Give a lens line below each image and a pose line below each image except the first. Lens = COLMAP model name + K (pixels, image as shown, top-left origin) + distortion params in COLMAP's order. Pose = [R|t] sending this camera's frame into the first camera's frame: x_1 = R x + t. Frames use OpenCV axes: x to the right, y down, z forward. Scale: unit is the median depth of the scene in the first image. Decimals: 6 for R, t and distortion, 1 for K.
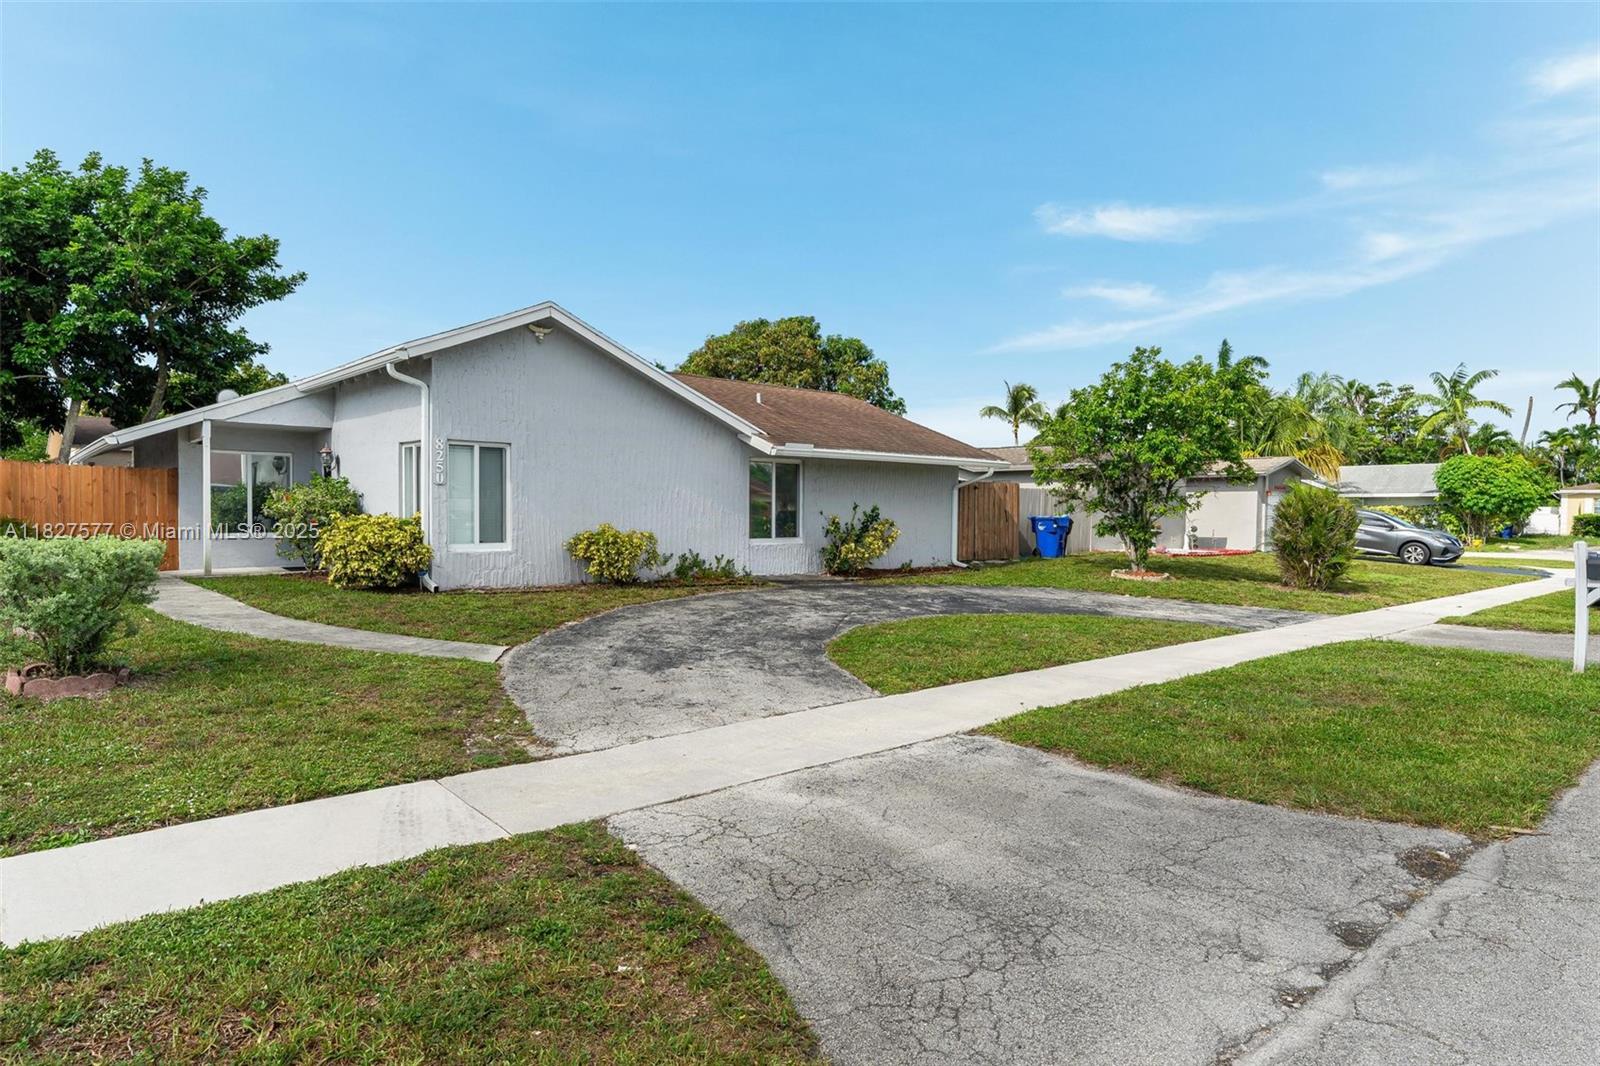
lens RADIAL K [[890.8, 0, 793.1], [0, 890.8, 533.2], [0, 0, 1]] dist [0.016473, 0.004033]
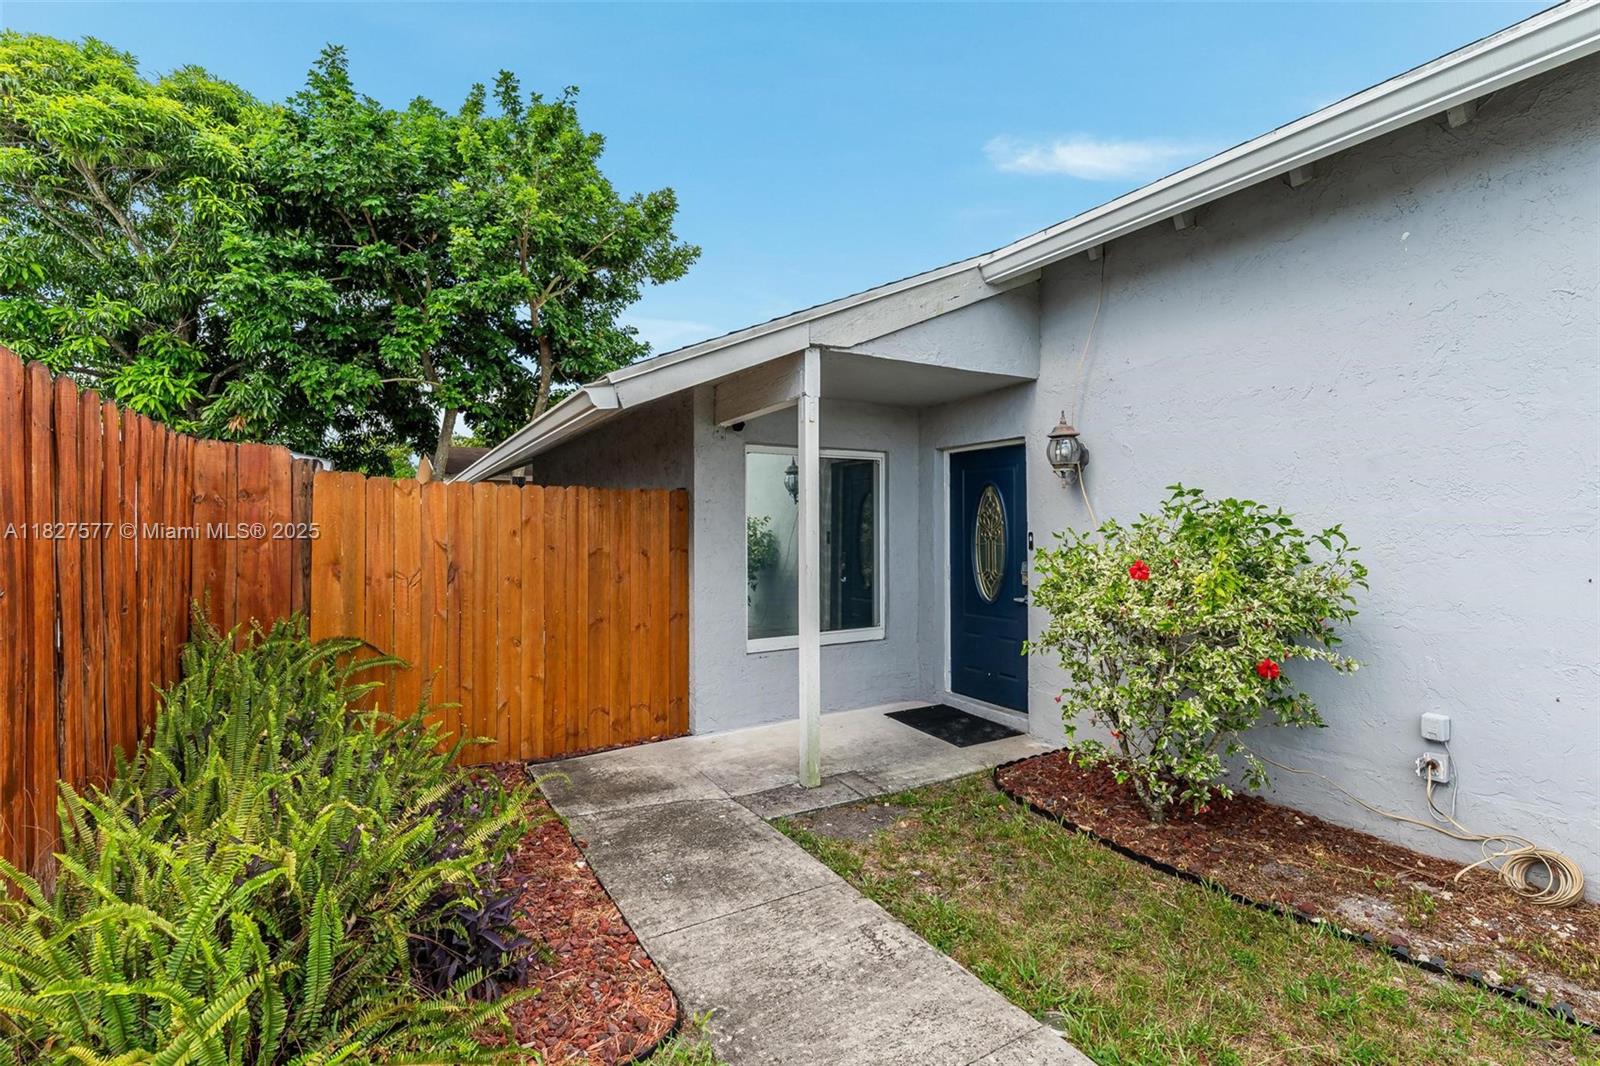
lens RADIAL K [[730.7, 0, 812.8], [0, 730.7, 520.6], [0, 0, 1]] dist [0.003176, 0.001335]
pose [[0.981790, -0.015566, -0.189330, -0.502125], [0.008778, 0.999290, -0.036635, -0.039428], [0.189766, 0.034305, 0.981230, 0.602286]]
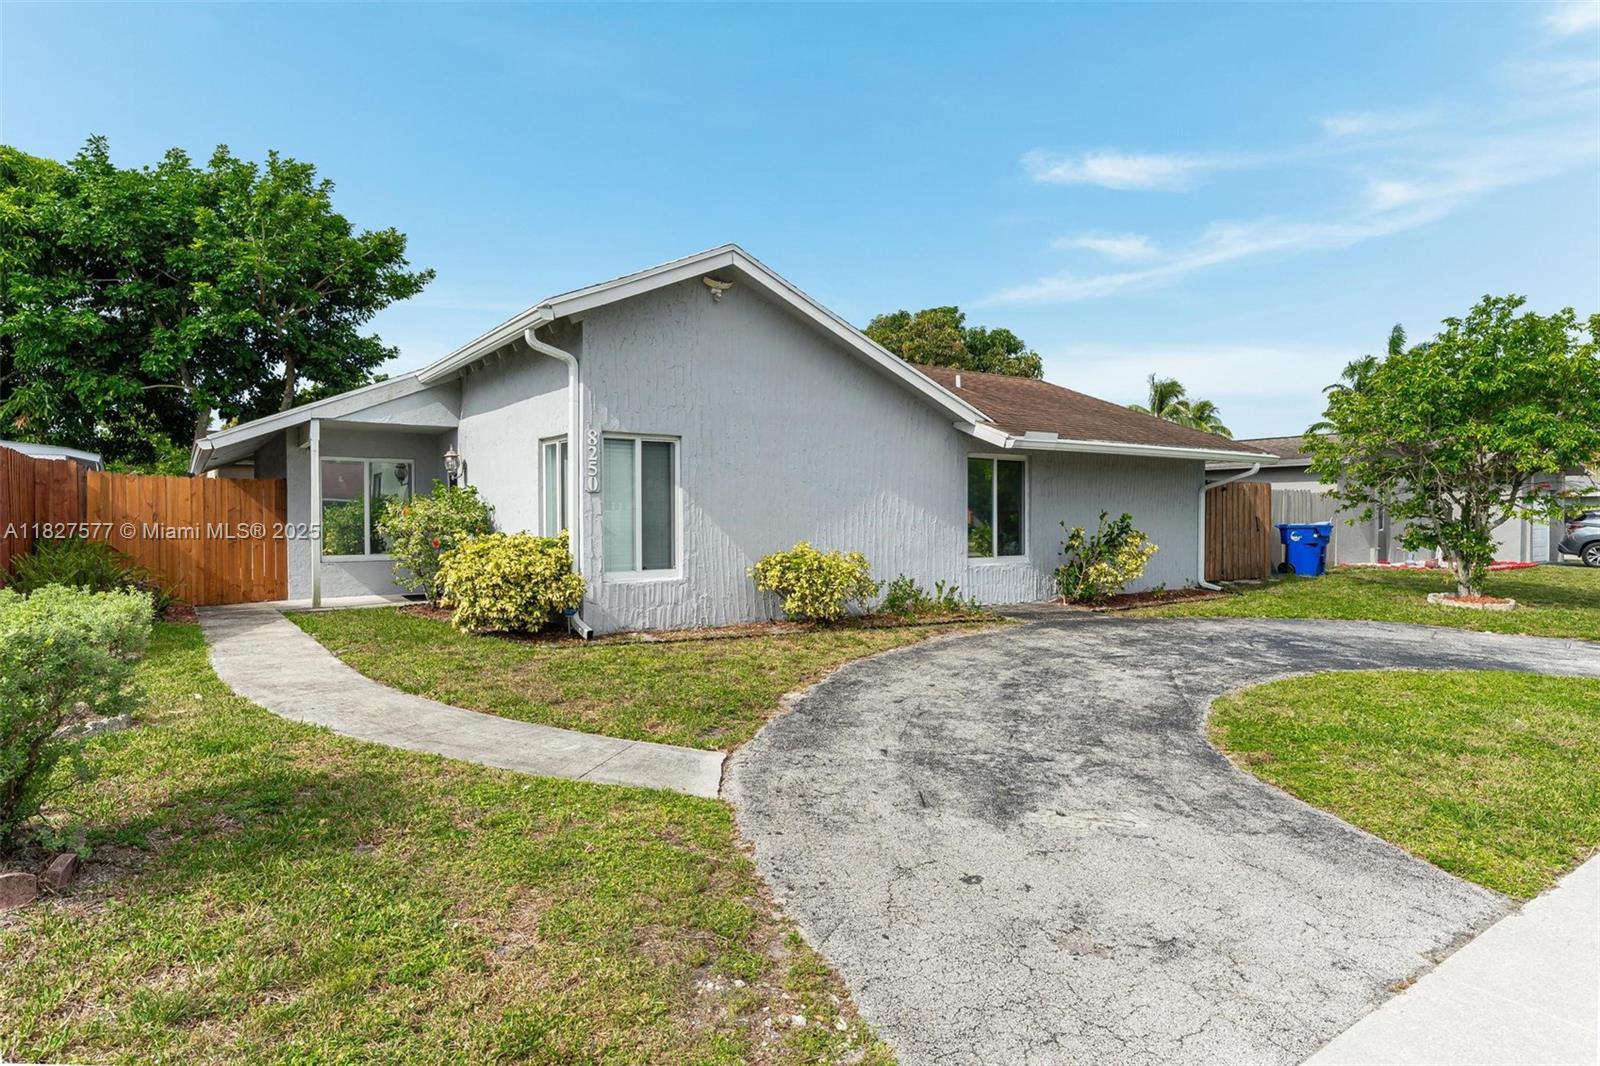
lens RADIAL K [[890.8, 0, 783.0], [0, 890.8, 530.2], [0, 0, 1]] dist [0.016473, 0.004033]
pose [[0.991297, -0.008852, -0.131345, -0.101262], [0.007198, 0.999889, -0.013064, -0.008598], [0.131446, 0.012005, 0.991251, 0.204320]]
